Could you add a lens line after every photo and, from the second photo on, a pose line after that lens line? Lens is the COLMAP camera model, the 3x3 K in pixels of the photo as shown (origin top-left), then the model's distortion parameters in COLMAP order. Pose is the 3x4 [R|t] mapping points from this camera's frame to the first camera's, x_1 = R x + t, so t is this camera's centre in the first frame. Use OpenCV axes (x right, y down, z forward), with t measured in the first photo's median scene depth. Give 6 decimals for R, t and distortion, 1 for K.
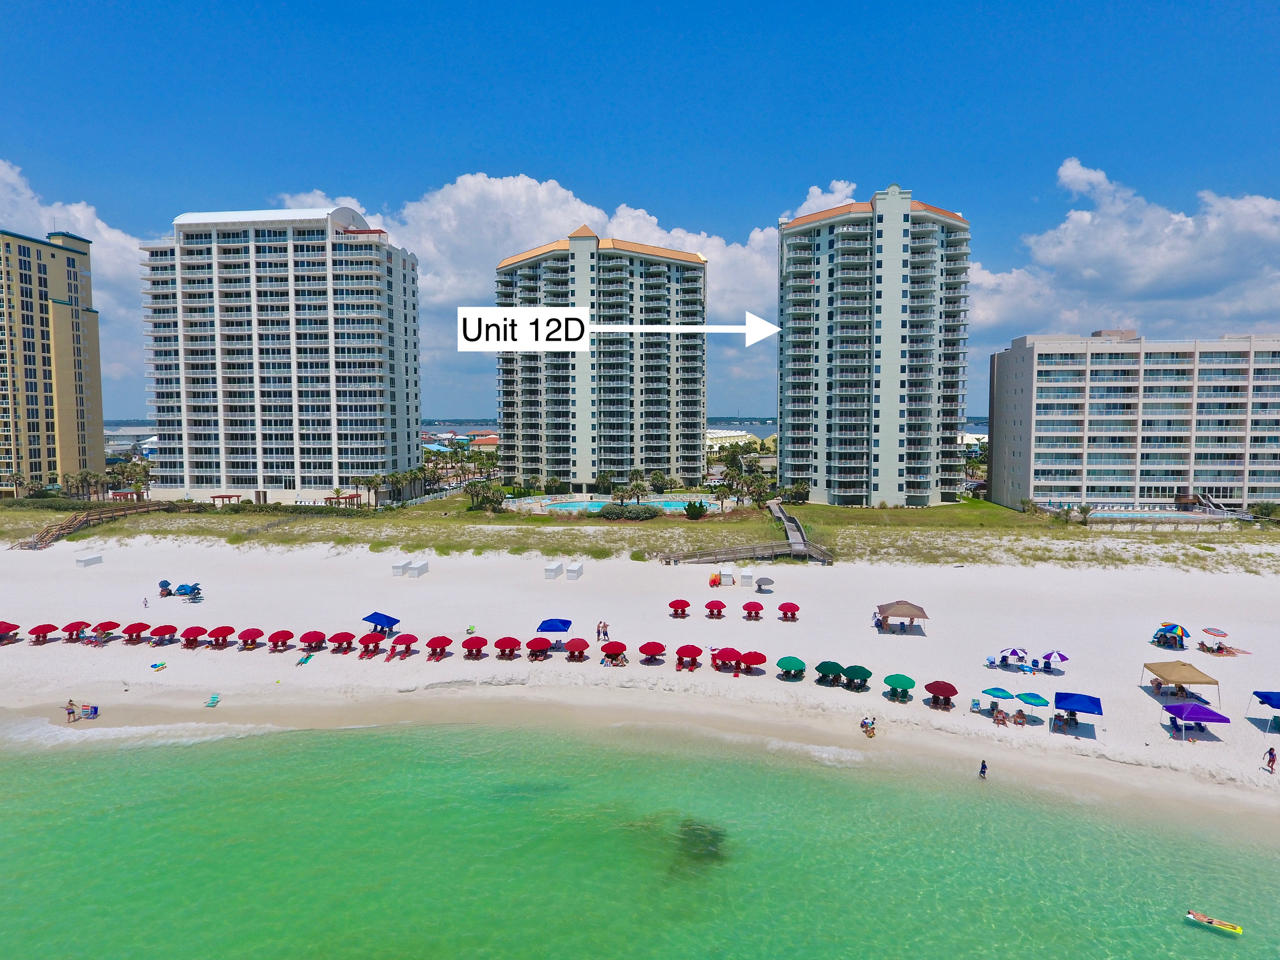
lens RADIAL K [[747.6, 0, 641.7], [0, 747.6, 464.0], [0, 0, 1]] dist [-0.003019, -0.001316]
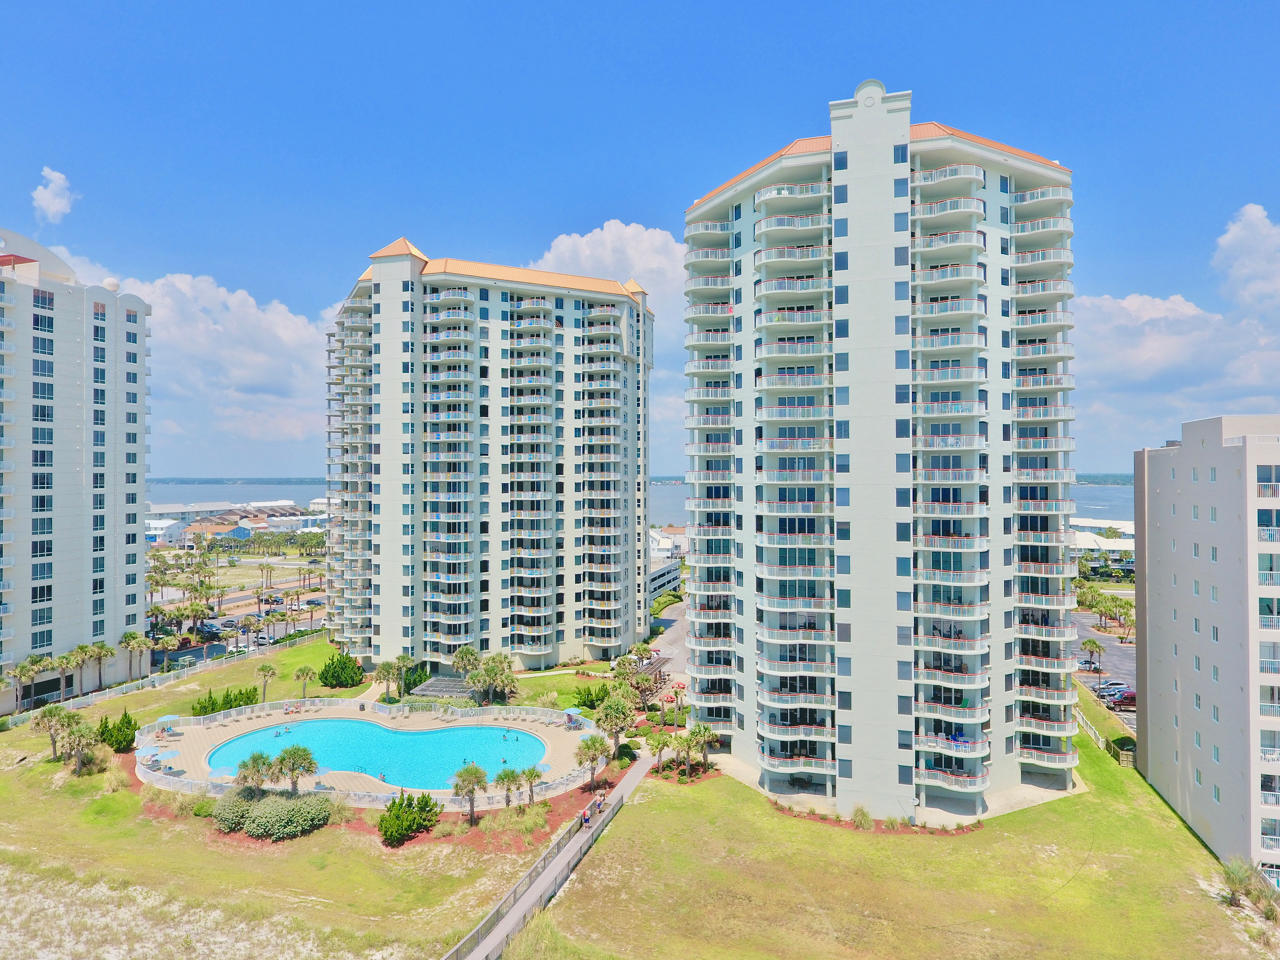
lens RADIAL K [[747.6, 0, 641.7], [0, 747.6, 464.0], [0, 0, 1]] dist [-0.003019, -0.001316]
pose [[0.983673, -0.003165, -0.179937, 0.264189], [-0.010305, 0.997214, -0.073877, -0.106775], [0.179669, 0.074525, 0.980900, 0.520127]]
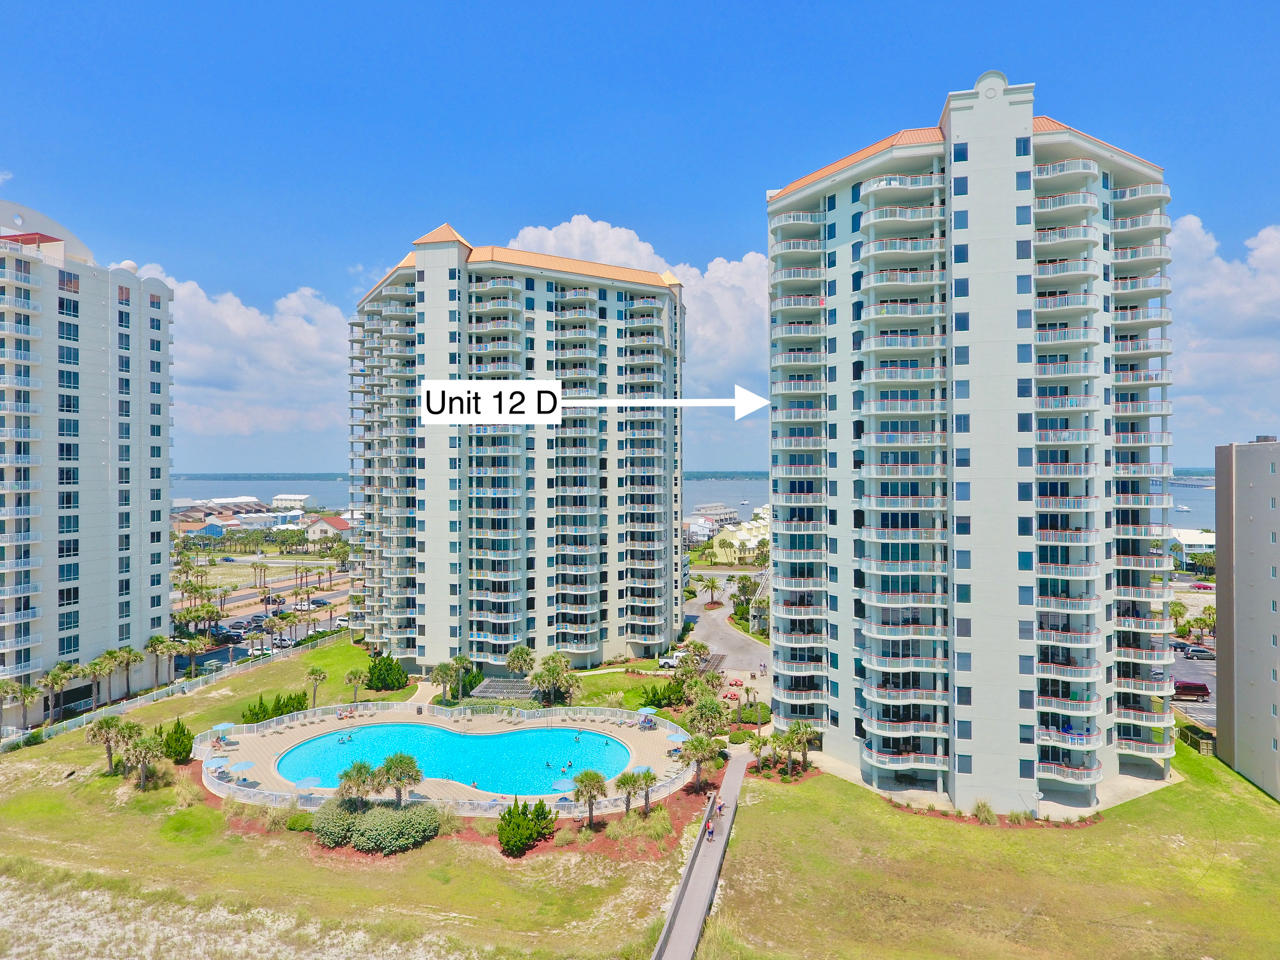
lens RADIAL K [[747.6, 0, 641.7], [0, 747.6, 464.0], [0, 0, 1]] dist [-0.003019, -0.001316]
pose [[0.992657, -0.001437, -0.120956, 0.173448], [-0.006913, 0.997622, -0.068579, -0.105870], [0.120766, 0.068911, 0.990286, 0.518102]]
